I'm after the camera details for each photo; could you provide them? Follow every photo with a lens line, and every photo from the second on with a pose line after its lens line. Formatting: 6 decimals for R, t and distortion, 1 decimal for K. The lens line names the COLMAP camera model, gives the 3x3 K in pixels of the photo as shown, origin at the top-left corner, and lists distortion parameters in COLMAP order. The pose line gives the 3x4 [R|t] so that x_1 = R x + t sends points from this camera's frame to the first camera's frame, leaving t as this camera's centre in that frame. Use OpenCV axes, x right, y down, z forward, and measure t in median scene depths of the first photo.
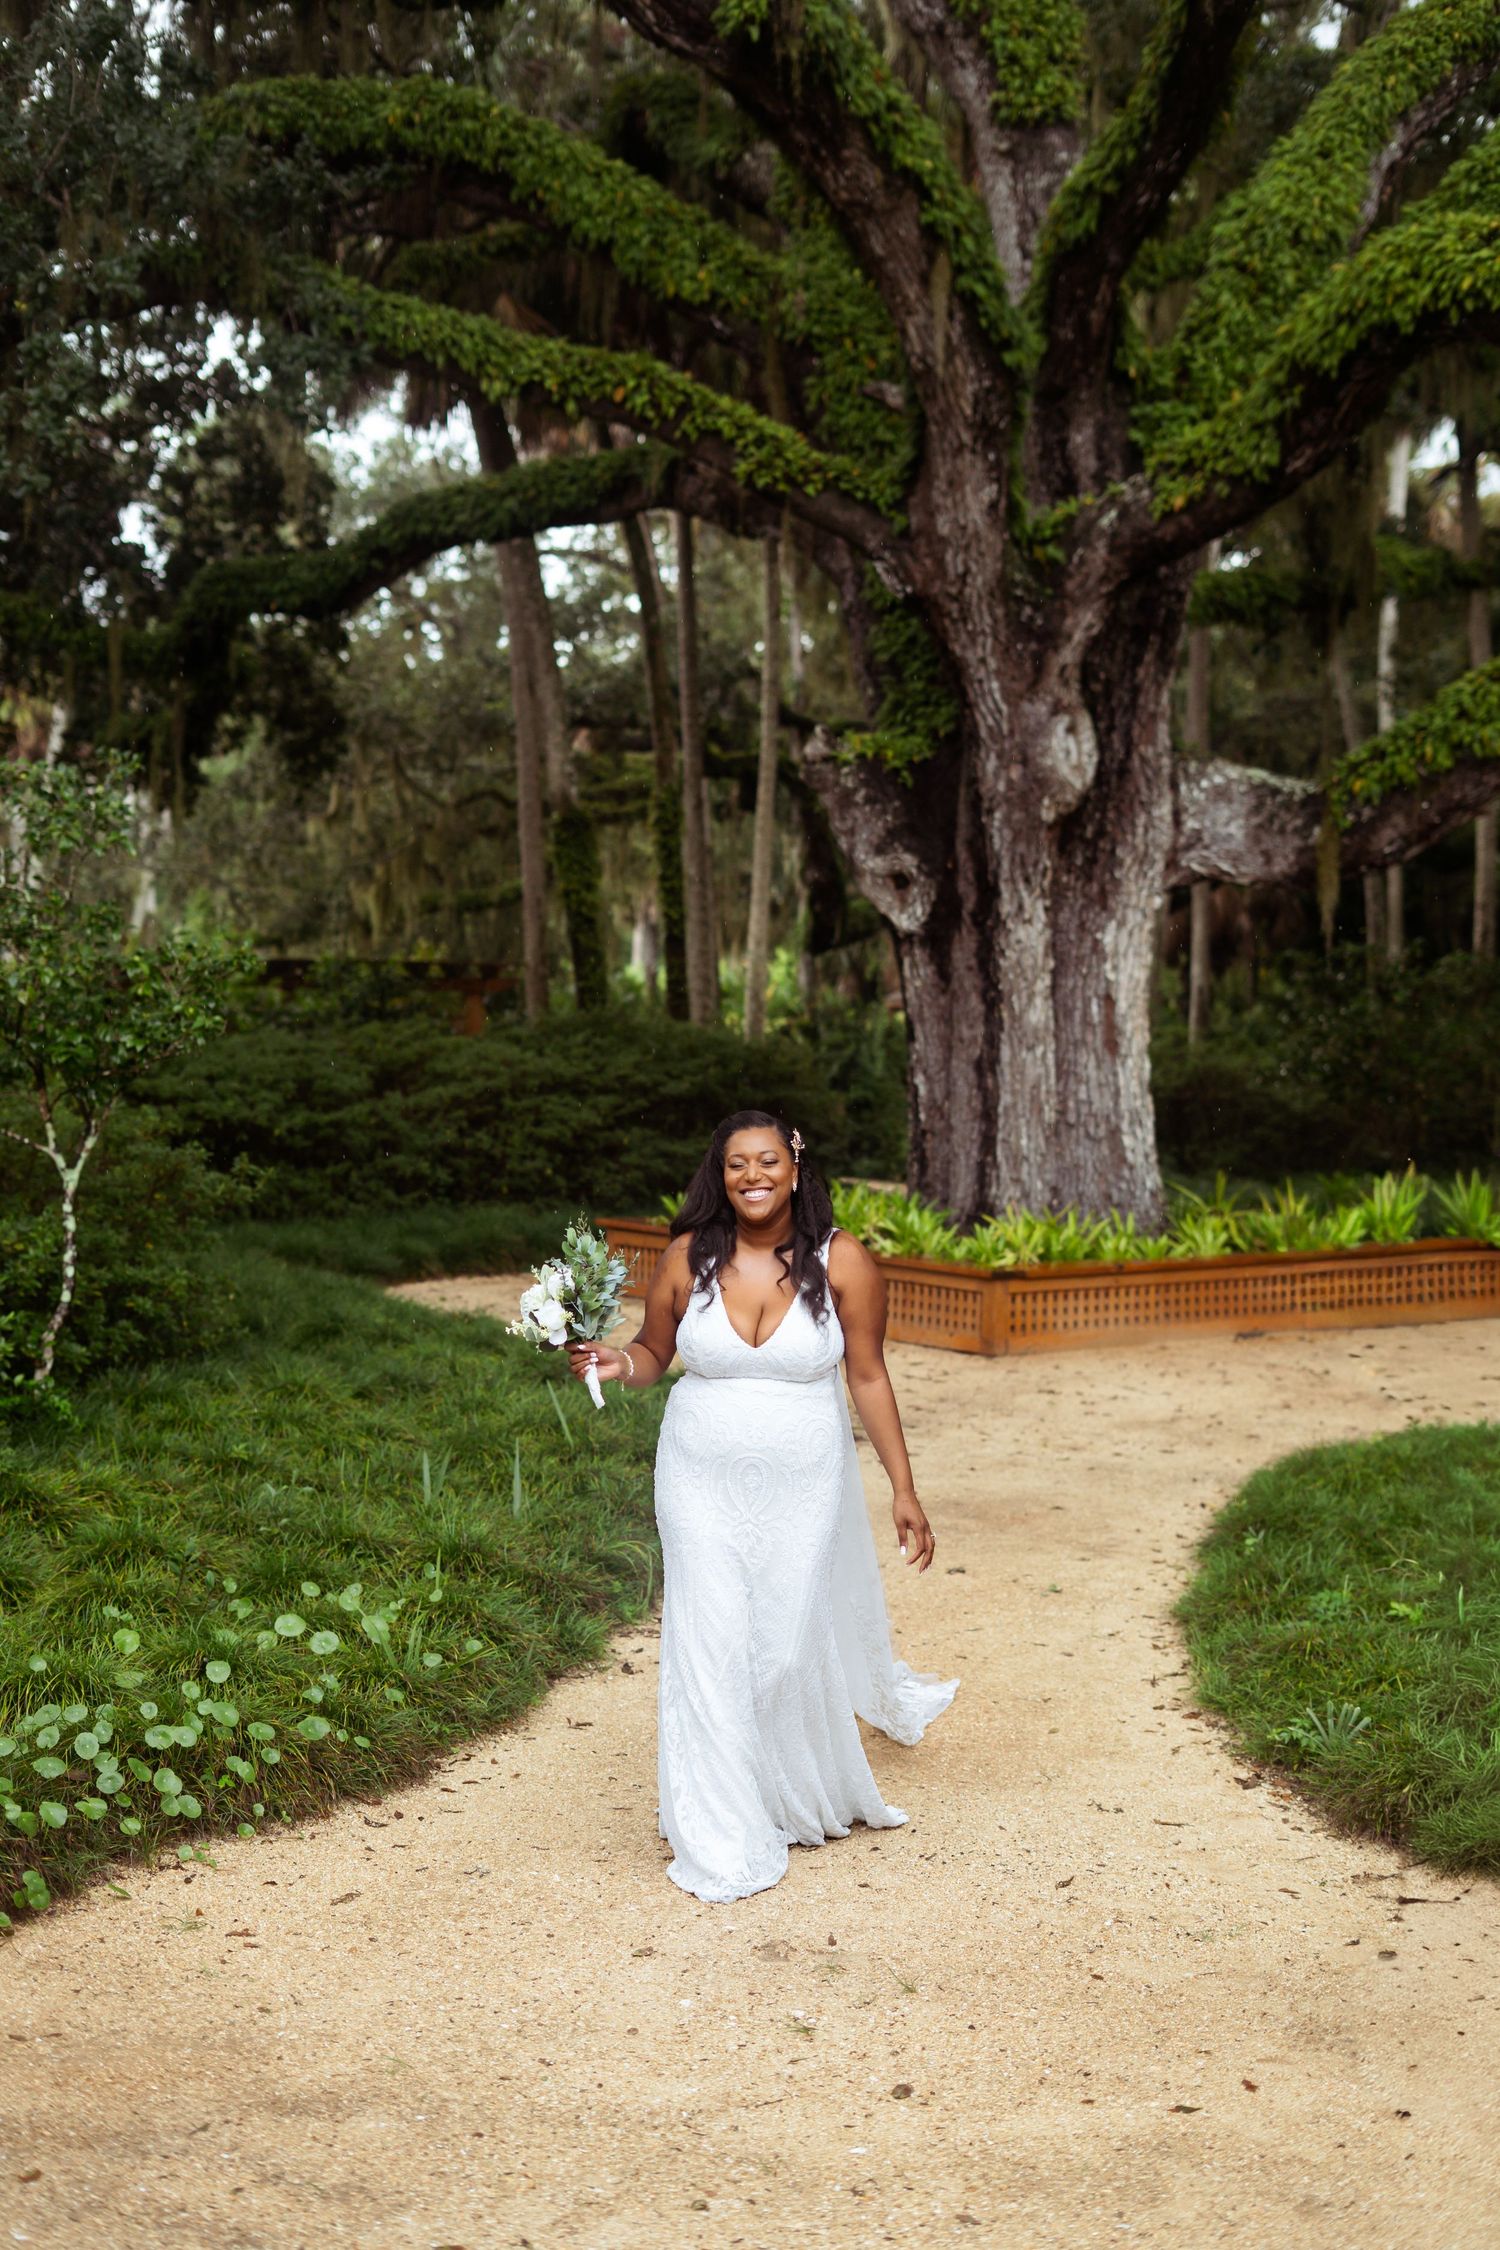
lens RADIAL K [[3253.7, 0, 750.0], [0, 3253.7, 1125.0], [0, 0, 1]] dist [-0.026018, 0.052003]
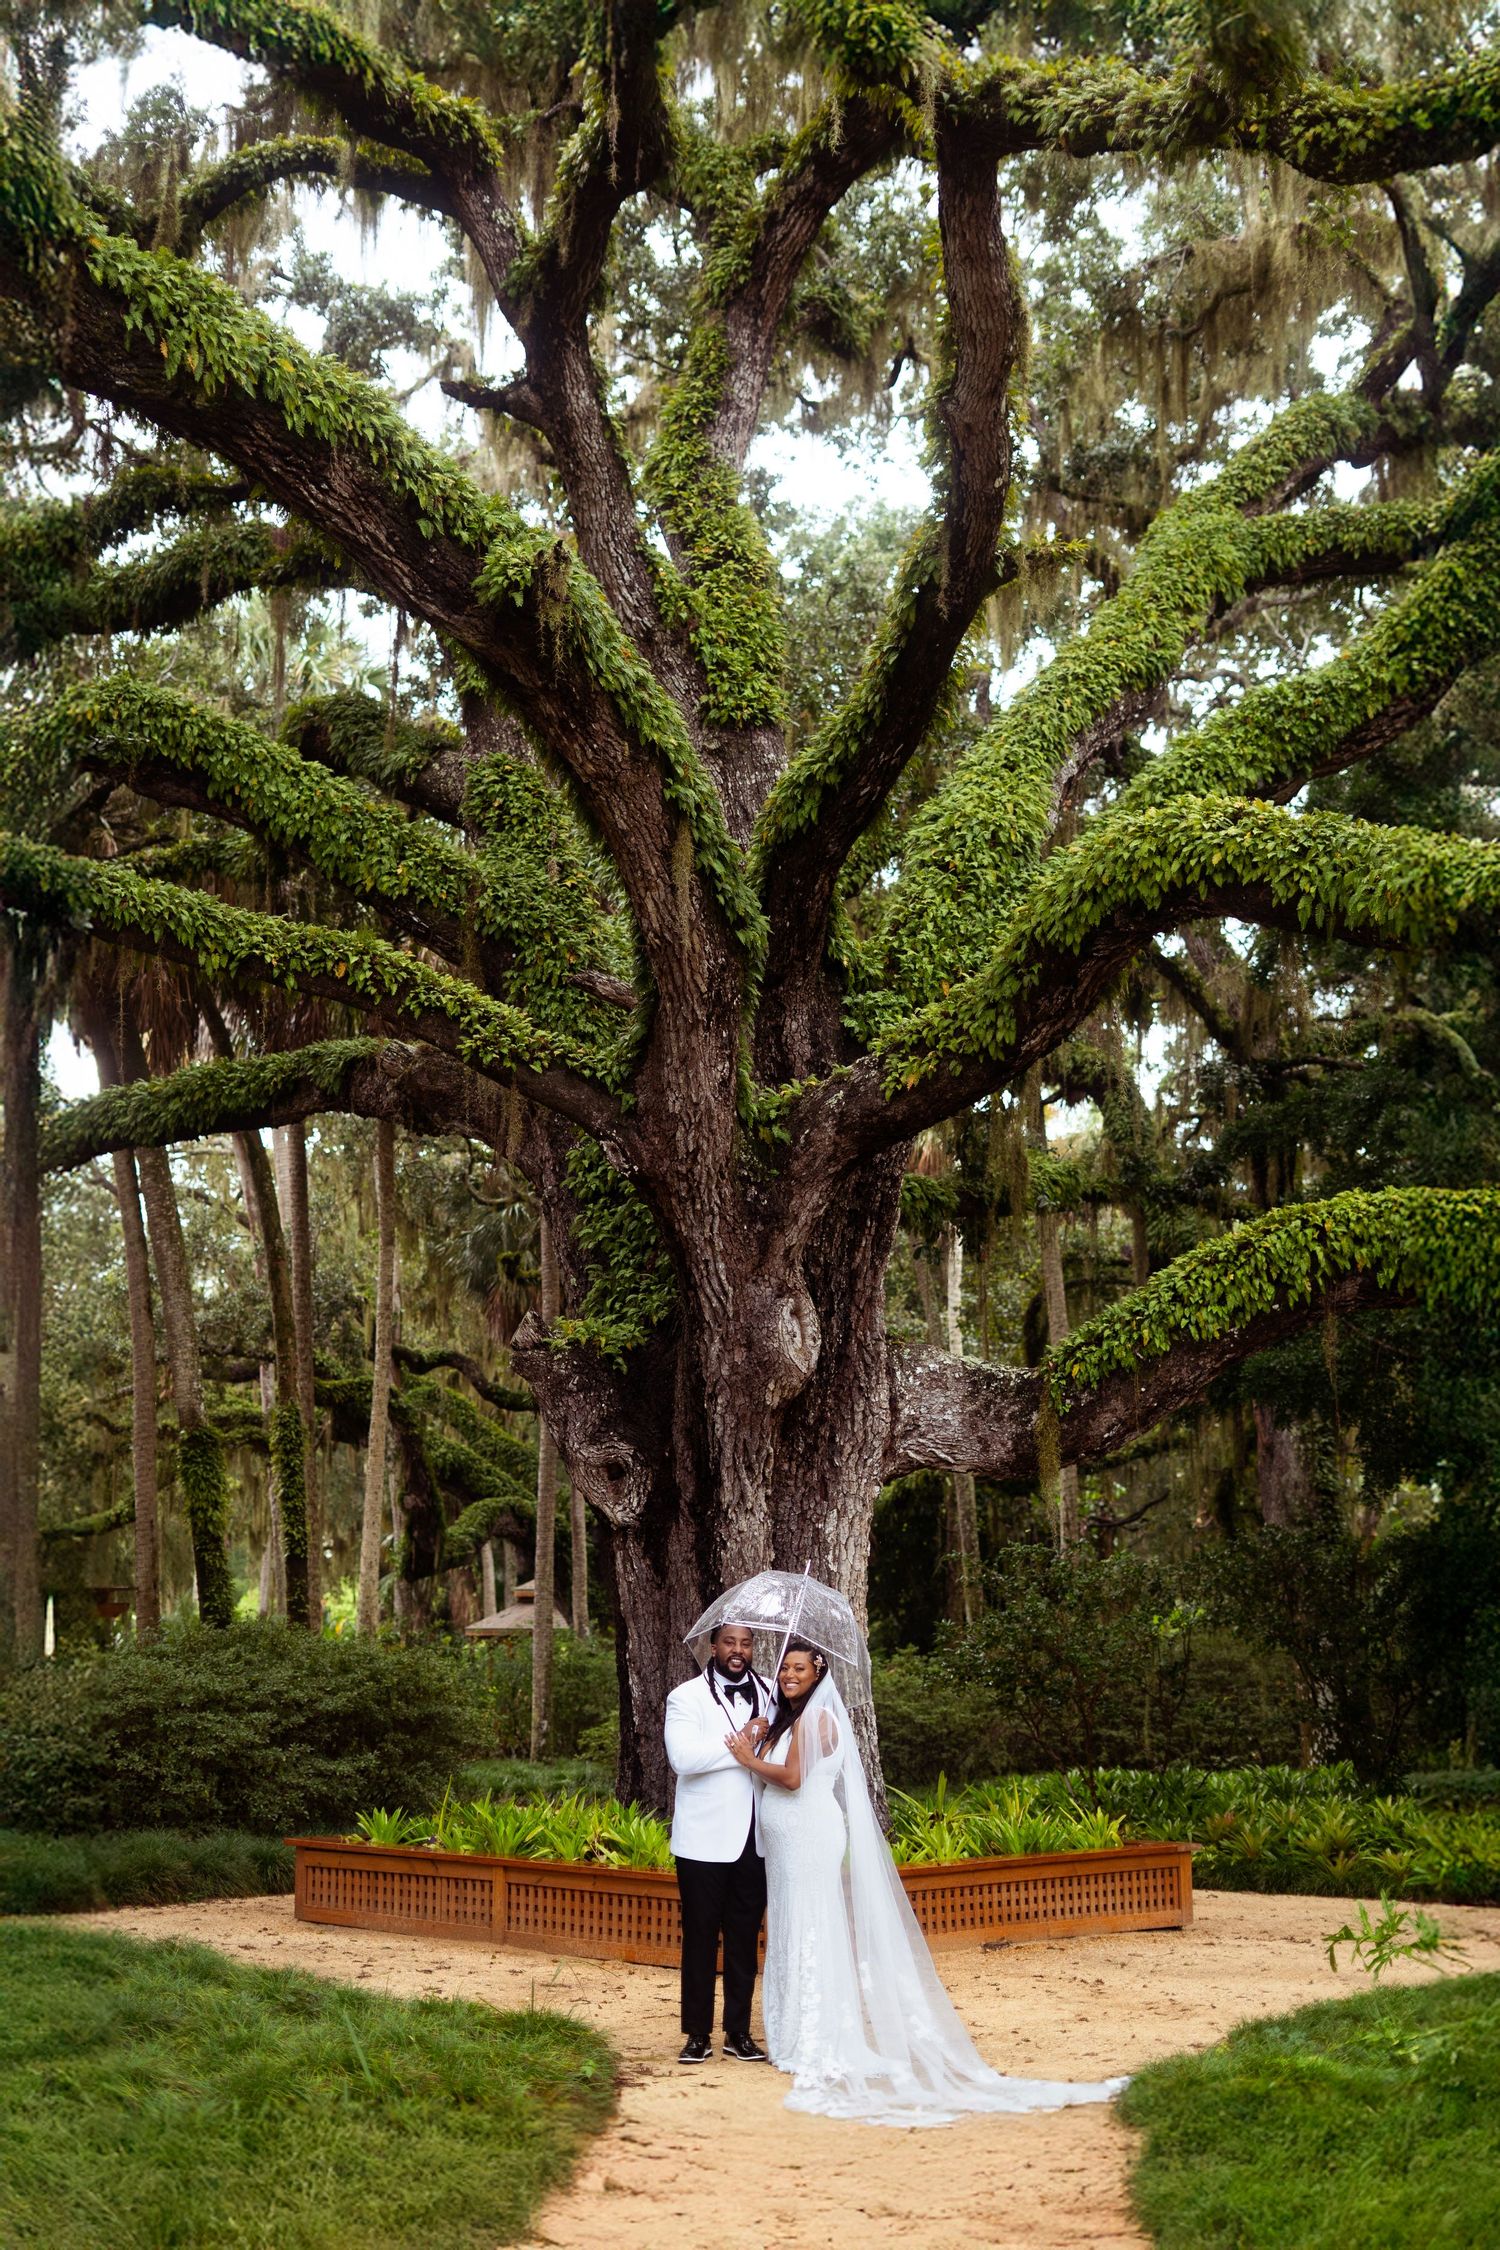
lens RADIAL K [[3052.9, 0, 719.5], [0, 3052.9, 1075.9], [0, 0, 1]] dist [-0.018808, 0.017510]
pose [[0.989657, 0.012044, 0.142949, -0.056053], [0.019816, 0.975439, -0.219378, 0.010482], [-0.142080, 0.219941, 0.965111, 0.096175]]
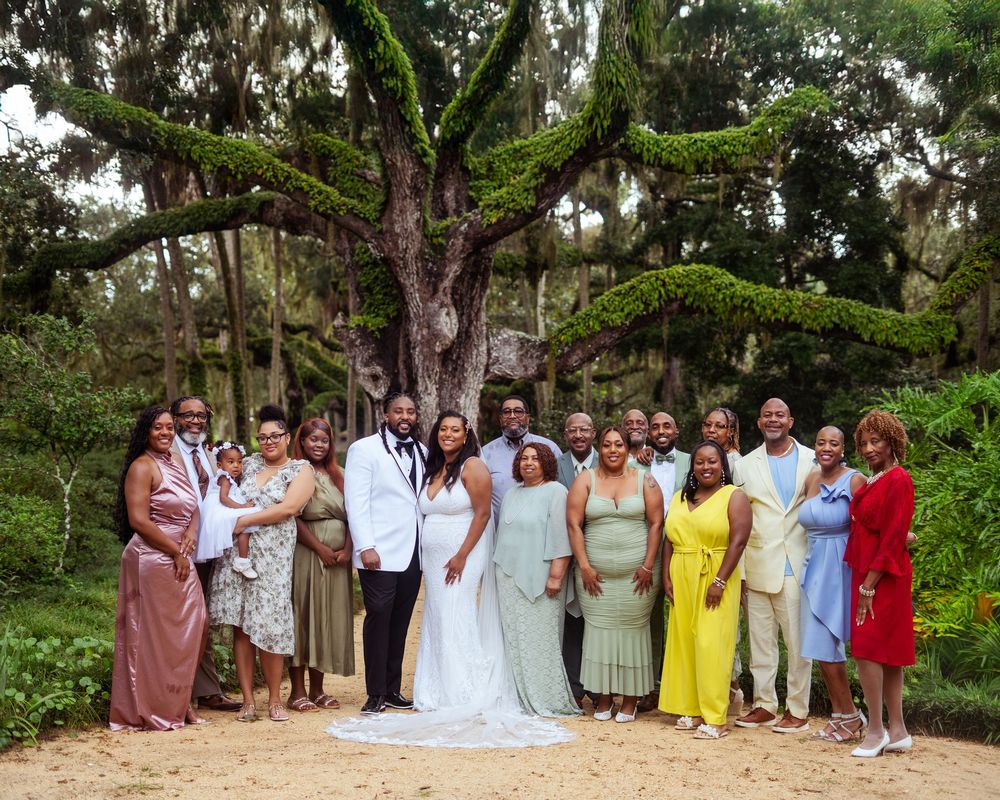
lens RADIAL K [[1523.8, 0, 489.1], [0, 1523.8, 488.2], [0, 0, 1]] dist [-0.014409, -0.001449]
pose [[0.984872, -0.013253, 0.172773, -0.067748], [0.017305, 0.999609, -0.021964, 0.033111], [-0.172415, 0.024622, 0.984717, -0.117533]]
